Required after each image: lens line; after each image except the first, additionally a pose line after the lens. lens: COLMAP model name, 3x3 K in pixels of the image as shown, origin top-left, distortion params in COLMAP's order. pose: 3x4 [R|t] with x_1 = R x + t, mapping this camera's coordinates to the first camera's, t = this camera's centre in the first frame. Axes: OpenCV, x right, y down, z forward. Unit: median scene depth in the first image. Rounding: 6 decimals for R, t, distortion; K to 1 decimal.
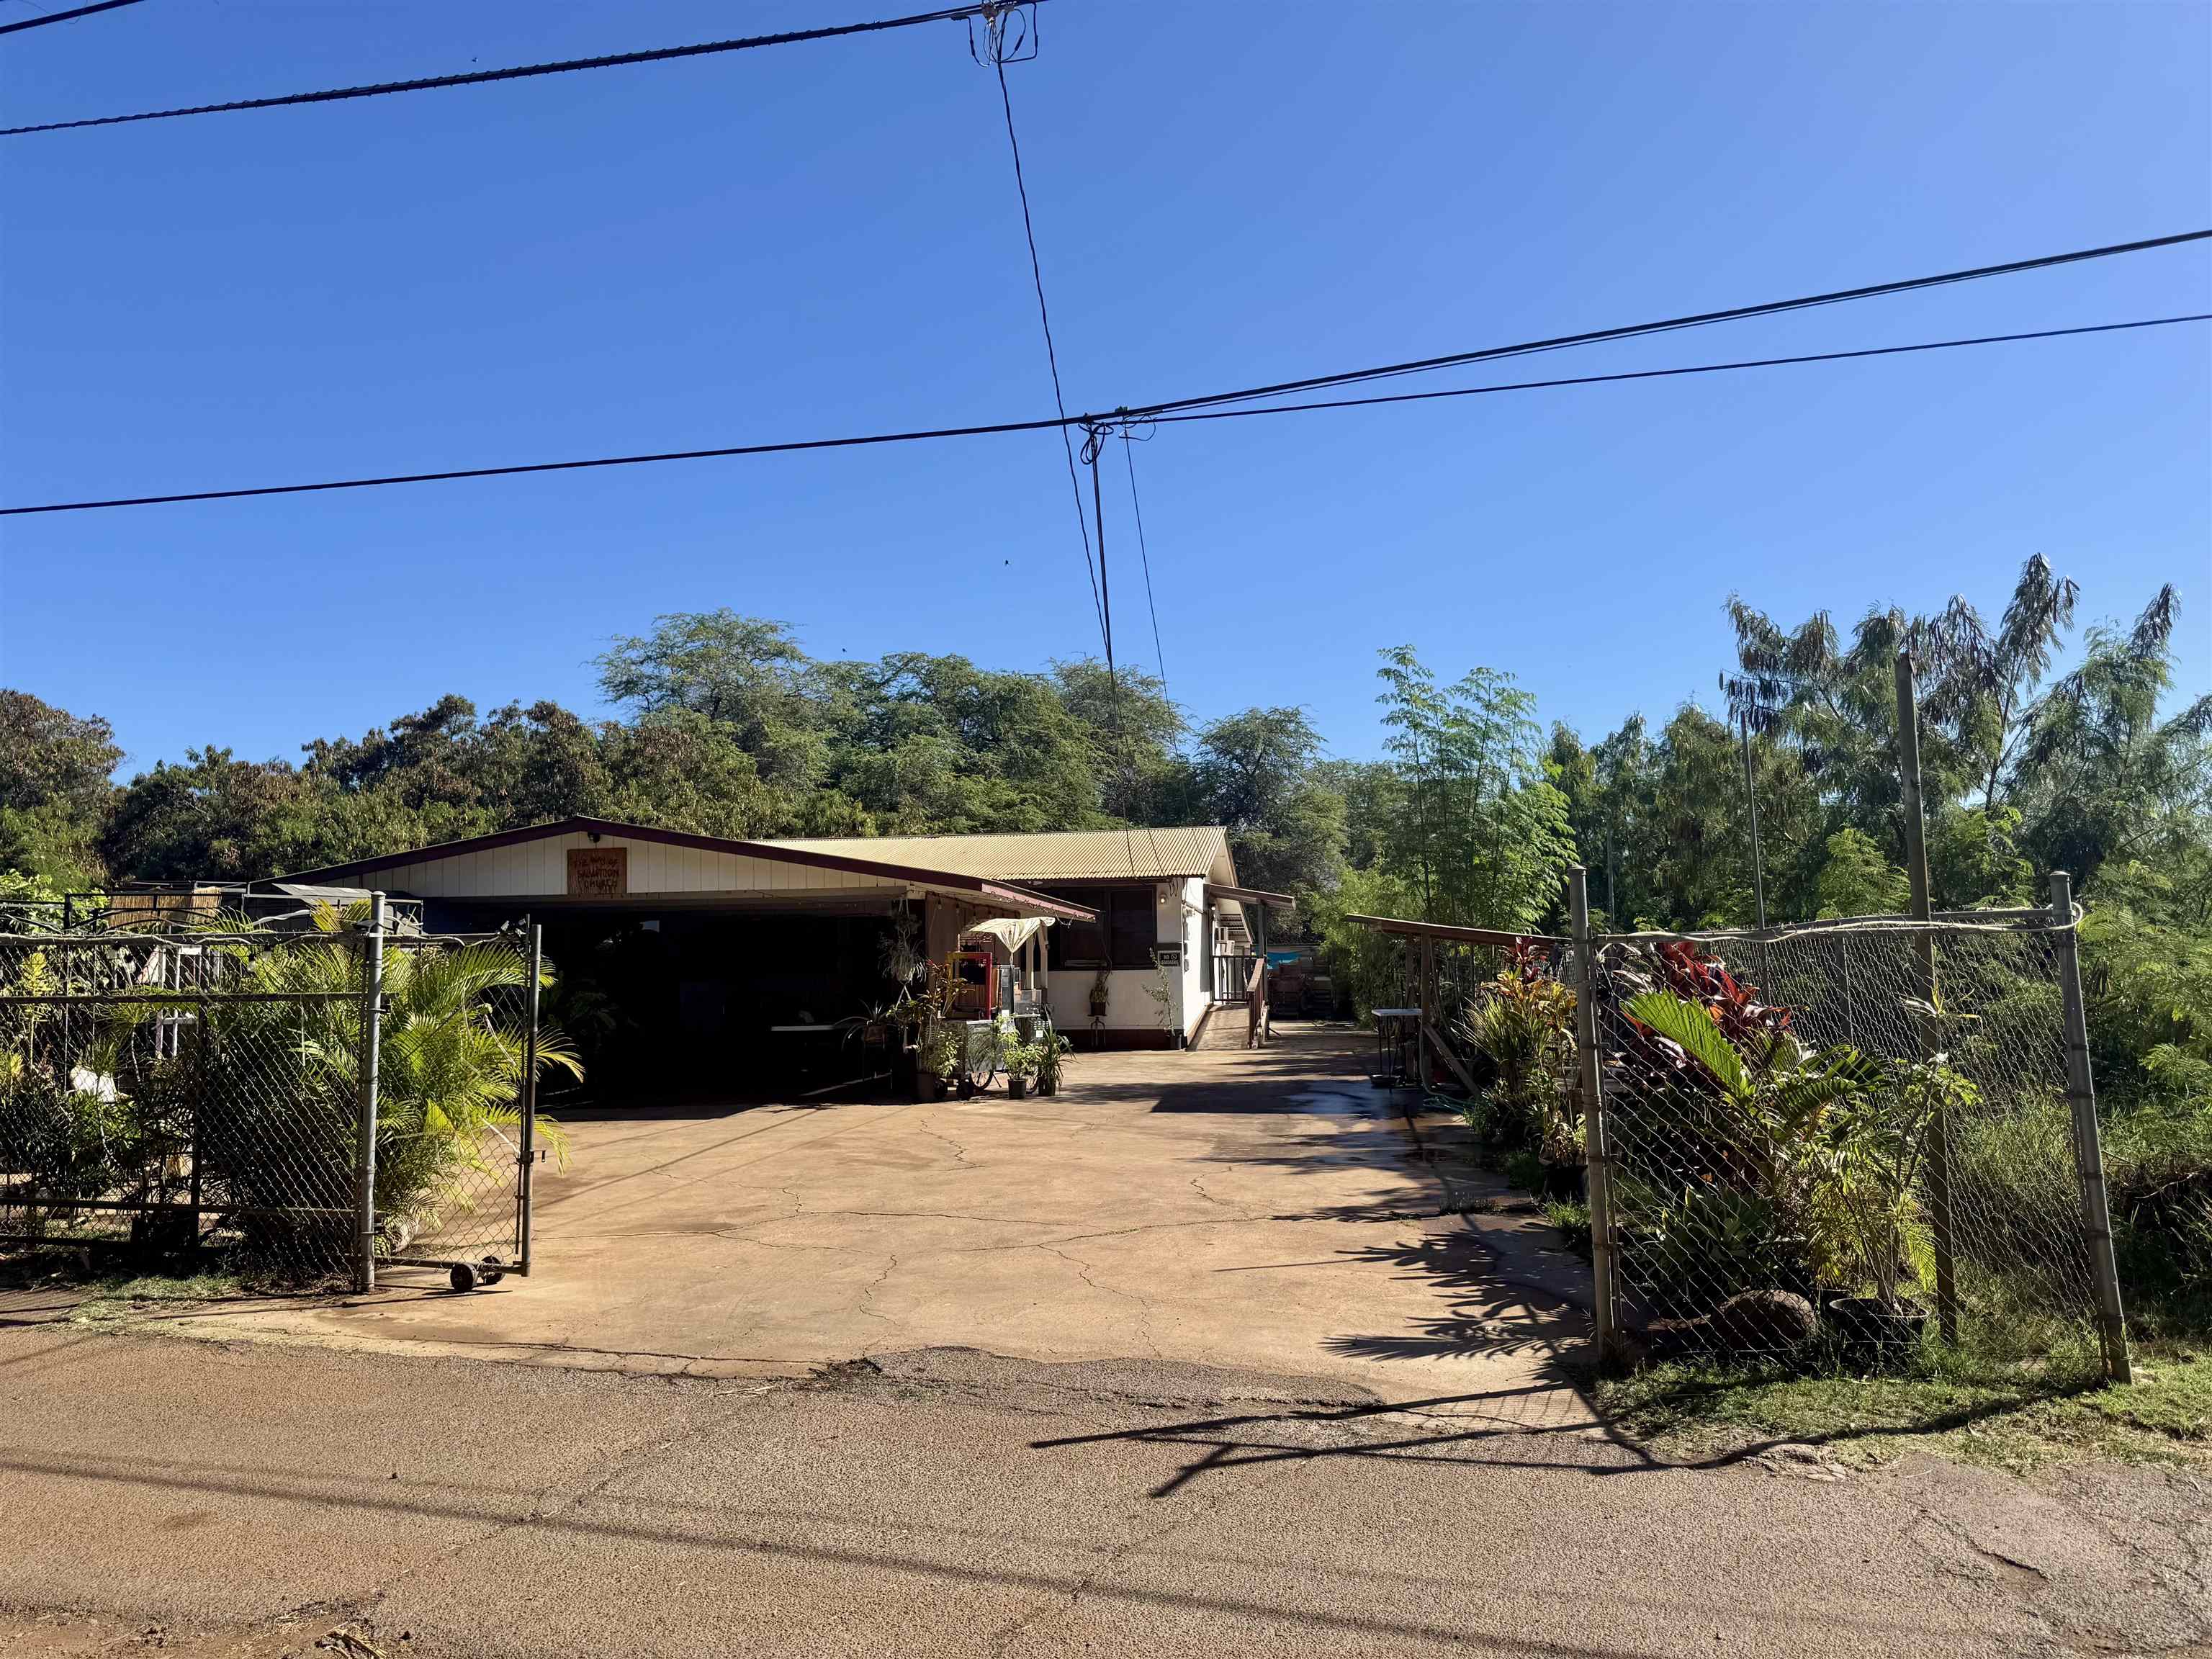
lens RADIAL K [[1568.9, 0, 1114.4], [0, 1568.9, 829.5], [0, 0, 1]] dist [0.055173, -0.062690]
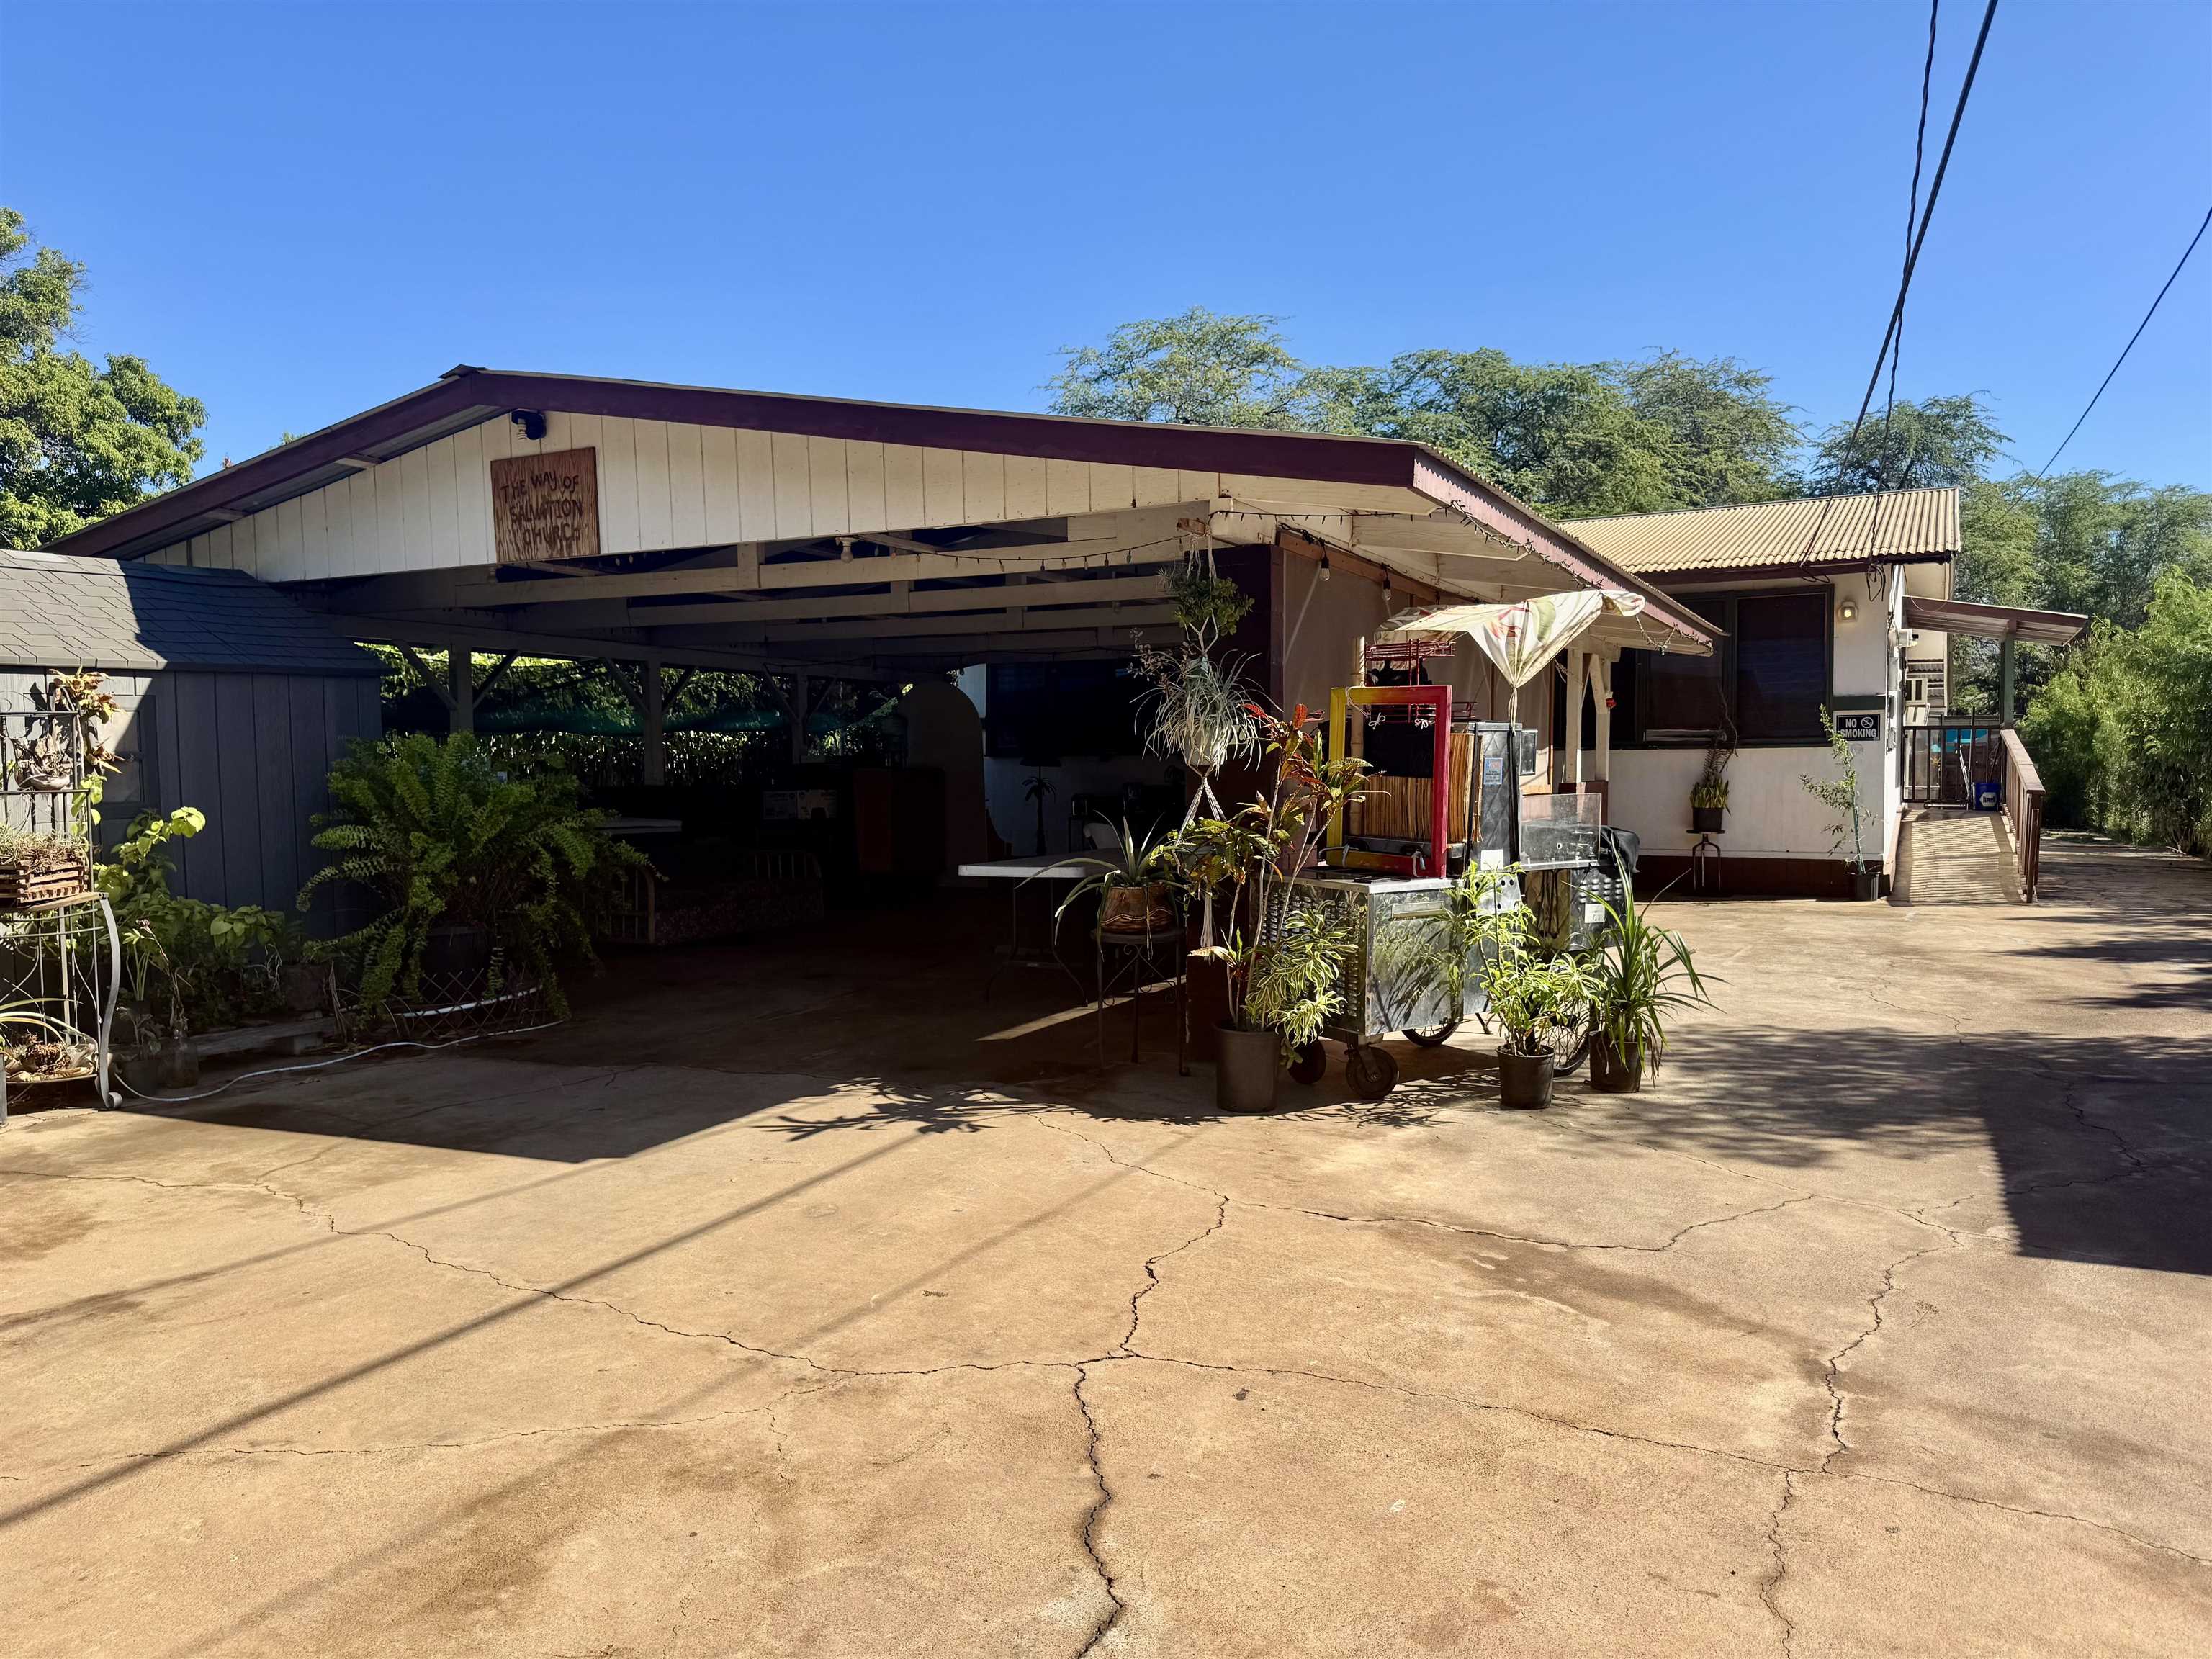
lens RADIAL K [[1568.9, 0, 1114.4], [0, 1568.9, 829.5], [0, 0, 1]] dist [0.055173, -0.062690]
pose [[0.942295, 0.020091, -0.334180, -0.021123], [0.025657, 0.990928, 0.131920, 0.041426], [0.333799, -0.132882, 0.933231, 0.430901]]
